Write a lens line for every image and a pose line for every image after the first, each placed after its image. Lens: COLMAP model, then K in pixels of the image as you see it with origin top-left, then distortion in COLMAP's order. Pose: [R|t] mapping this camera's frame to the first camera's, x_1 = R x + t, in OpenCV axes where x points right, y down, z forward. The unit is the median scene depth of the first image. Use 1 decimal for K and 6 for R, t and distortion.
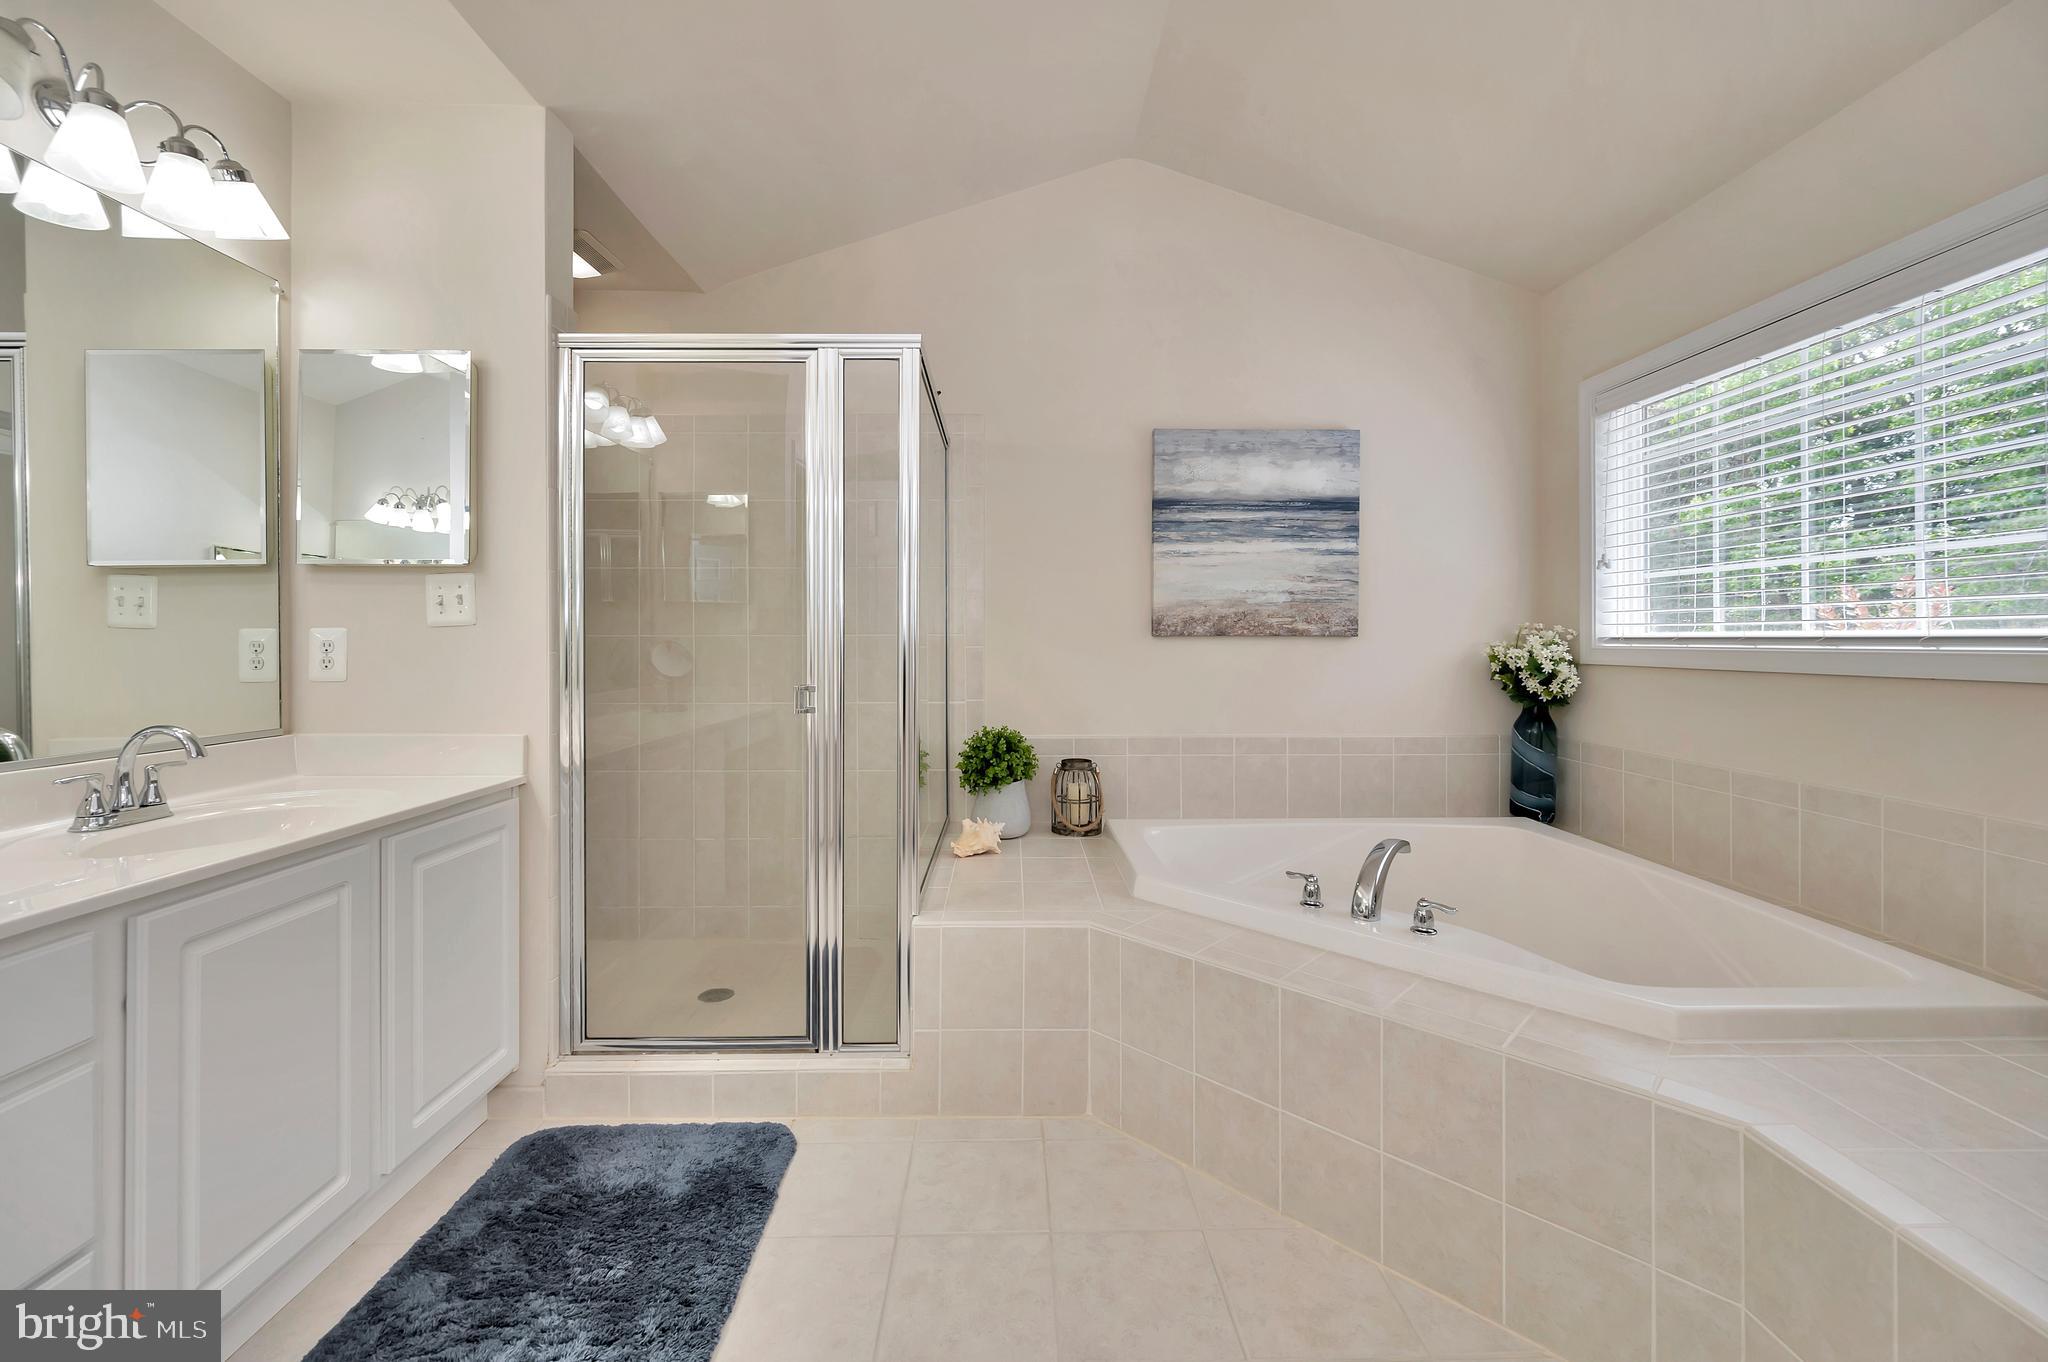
lens RADIAL K [[837.1, 0, 1005.8], [0, 837.1, 631.6], [0, 0, 1]] dist [0.007735, -0.000483]
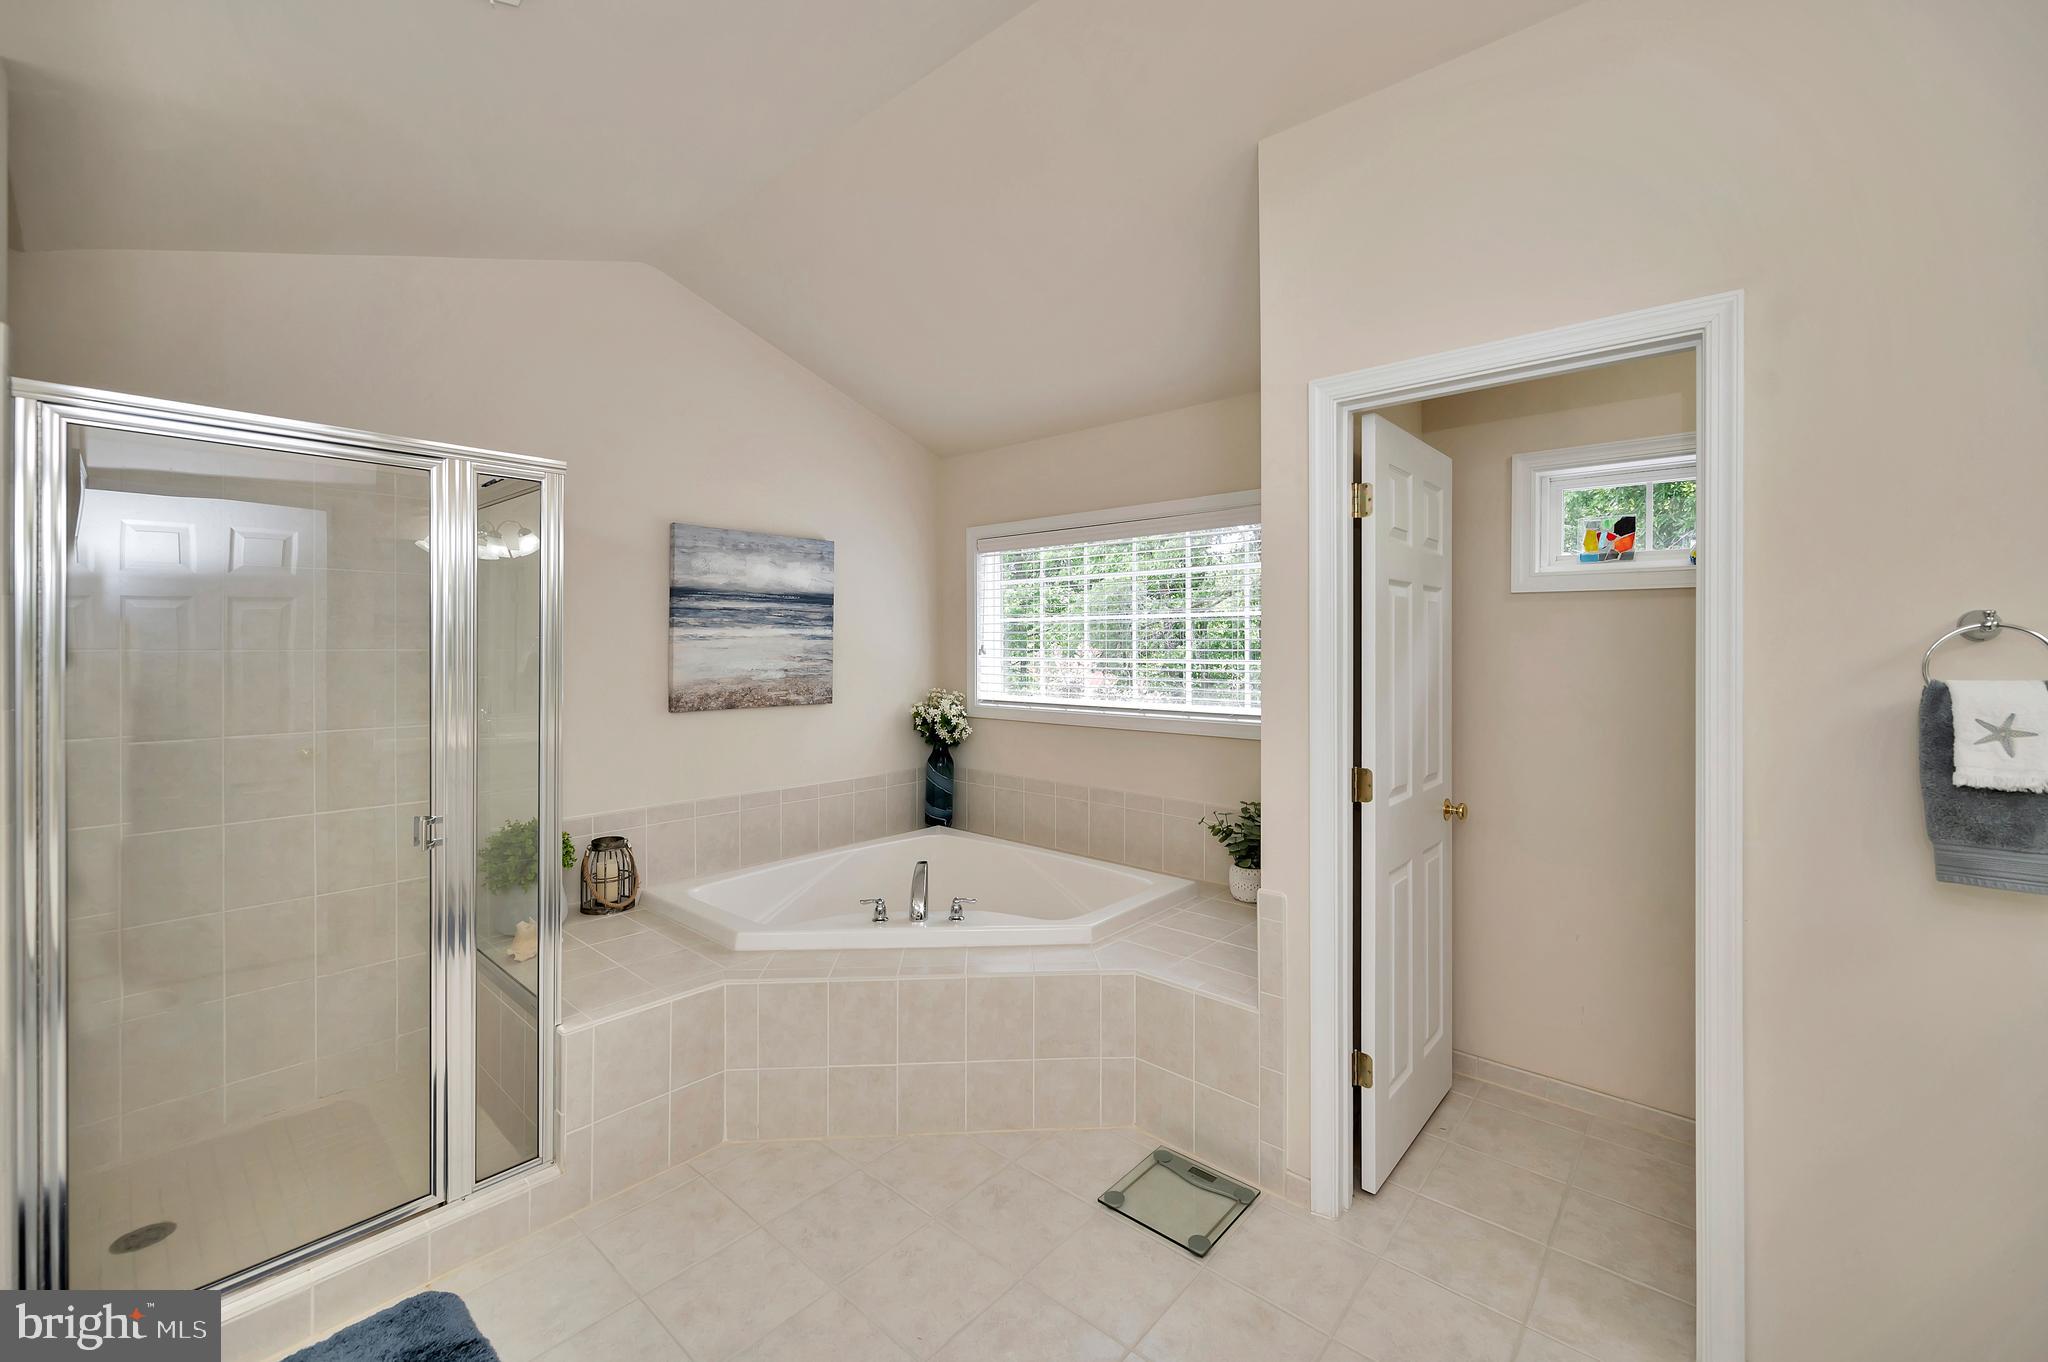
lens RADIAL K [[837.1, 0, 1029.1], [0, 837.1, 641.6], [0, 0, 1]] dist [0.007735, -0.000483]
pose [[0.676553, 0.002958, 0.736388, -0.328366], [-0.003726, 0.999993, -0.000594, -0.092053], [-0.736384, -0.002342, 0.676559, -0.085754]]
